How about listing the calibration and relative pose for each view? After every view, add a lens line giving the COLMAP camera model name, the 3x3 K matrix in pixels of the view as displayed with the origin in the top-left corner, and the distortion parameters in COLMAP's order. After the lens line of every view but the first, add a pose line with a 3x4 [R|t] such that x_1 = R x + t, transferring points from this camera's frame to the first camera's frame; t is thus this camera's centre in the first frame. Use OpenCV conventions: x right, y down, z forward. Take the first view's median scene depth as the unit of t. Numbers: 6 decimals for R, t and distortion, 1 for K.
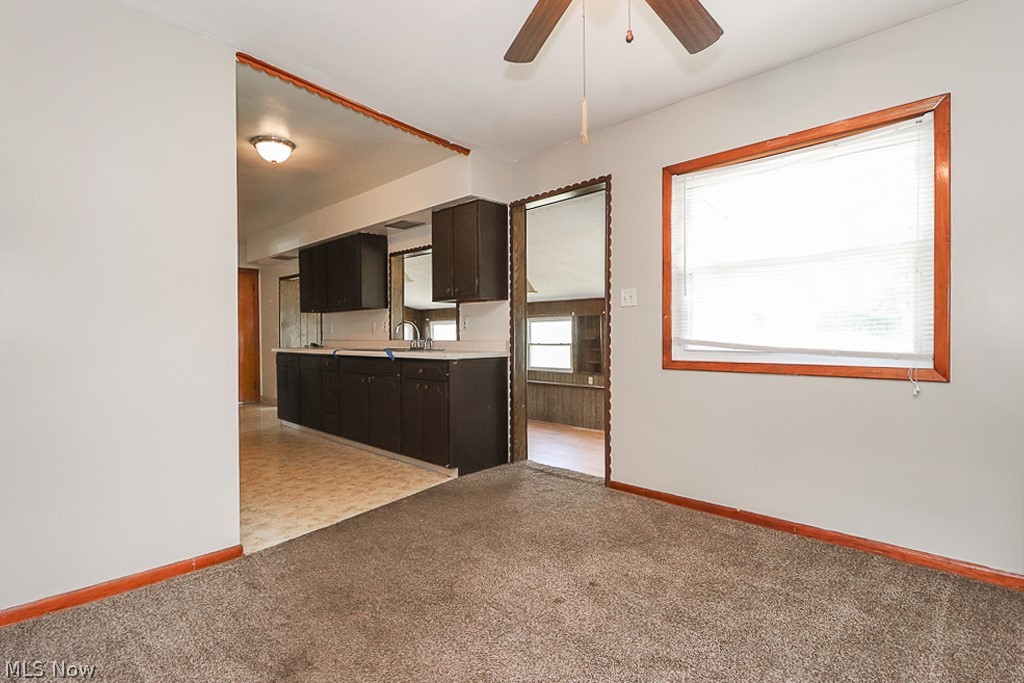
lens RADIAL K [[490.0, 0, 512.0], [0, 490.0, 341.5], [0, 0, 1]] dist [-0.000695, -0.000342]
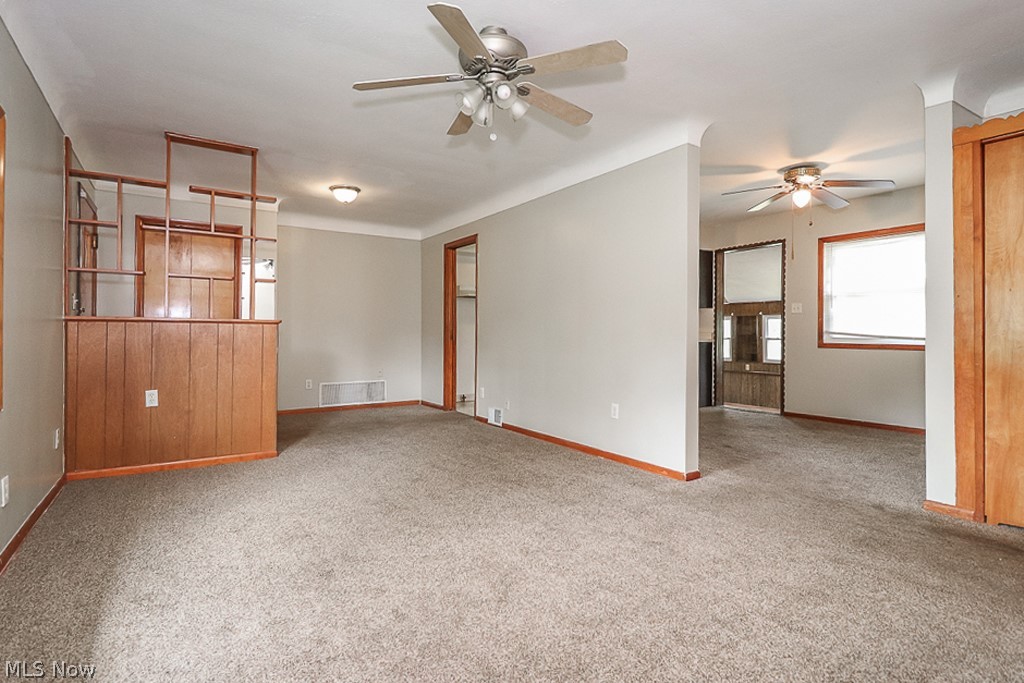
lens RADIAL K [[507.1, 0, 512.5], [0, 507.1, 329.5], [0, 0, 1]] dist [-0.000810, -0.001101]
pose [[0.975950, 0.011396, -0.217696, -0.297850], [-0.015491, 0.999734, -0.017112, 0.028413], [0.217443, 0.020073, 0.975867, -0.830499]]
